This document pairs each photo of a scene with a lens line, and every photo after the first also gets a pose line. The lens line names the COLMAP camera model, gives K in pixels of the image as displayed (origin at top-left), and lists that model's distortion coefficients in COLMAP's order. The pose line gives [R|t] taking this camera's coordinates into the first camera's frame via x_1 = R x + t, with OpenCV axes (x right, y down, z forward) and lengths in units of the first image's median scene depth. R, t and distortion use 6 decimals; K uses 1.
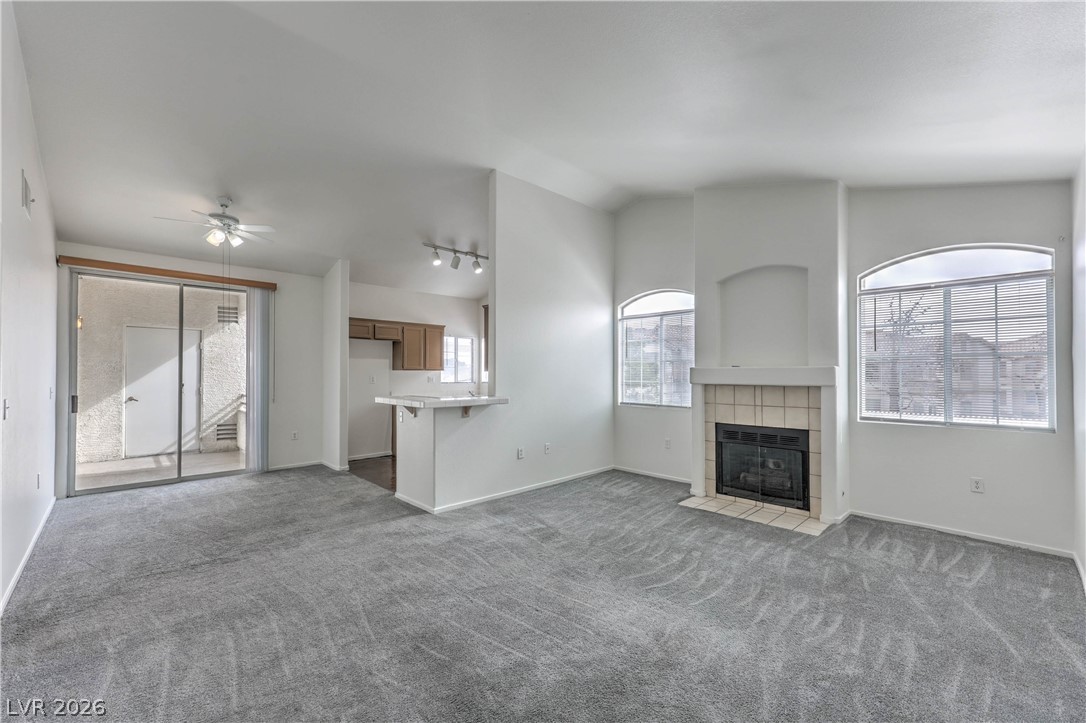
lens RADIAL K [[443.0, 0, 549.3], [0, 443.0, 369.3], [0, 0, 1]] dist [0.001309, 0.000139]
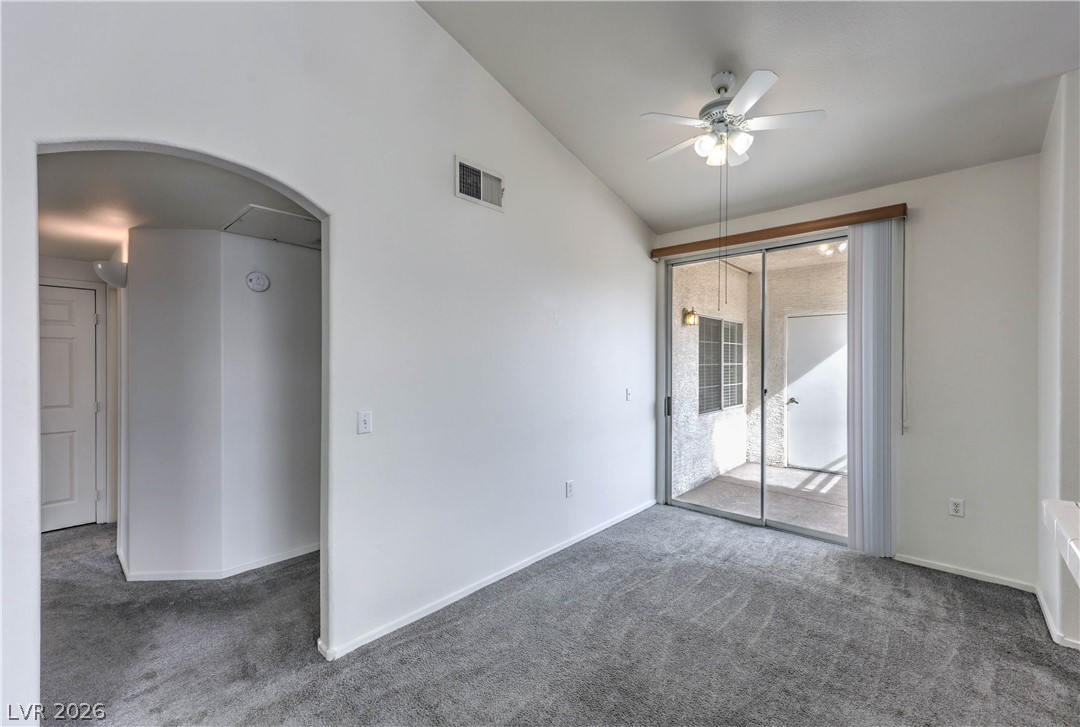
lens RADIAL K [[439.4, 0, 556.8], [0, 439.4, 364.1], [0, 0, 1]] dist [0.001291, -0.000002]
pose [[0.070047, 0.001931, -0.997542, -0.167778], [0.005170, 0.999984, 0.002298, -0.012784], [0.997530, -0.005319, 0.070036, 0.701373]]
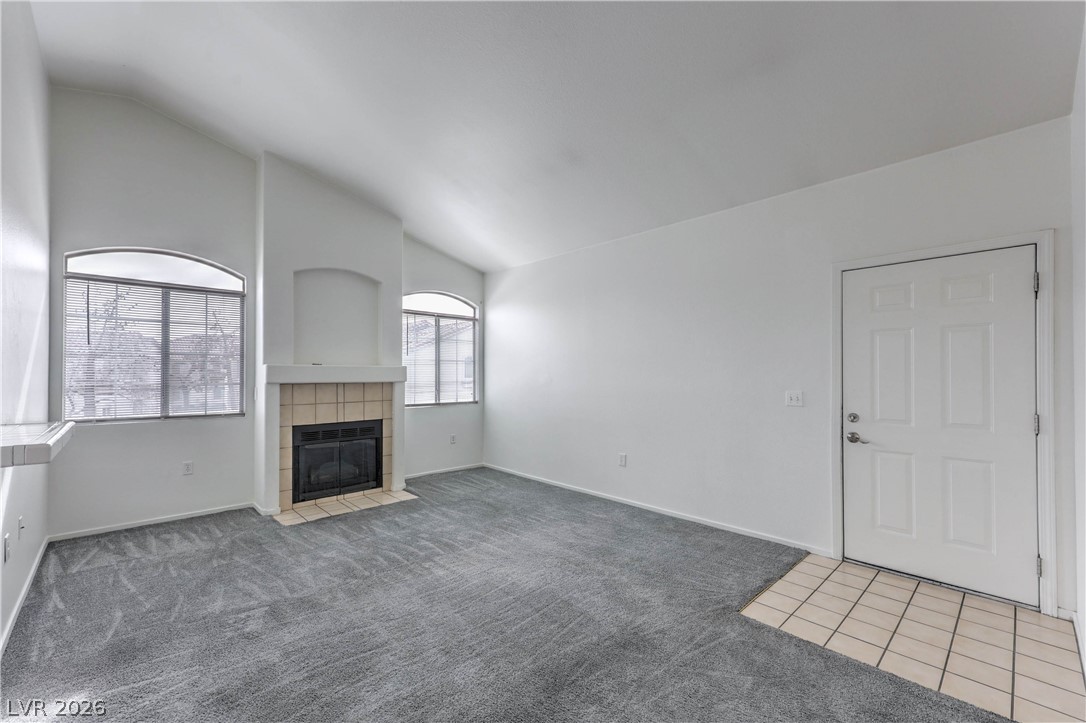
lens RADIAL K [[444.6, 0, 550.1], [0, 444.6, 368.9], [0, 0, 1]] dist [0.003623, 0.000349]
pose [[0.010601, 0.008819, 0.999905, -0.535842], [-0.008972, 0.999922, -0.008724, 0.007854], [-0.999904, -0.008878, 0.010679, 0.474069]]
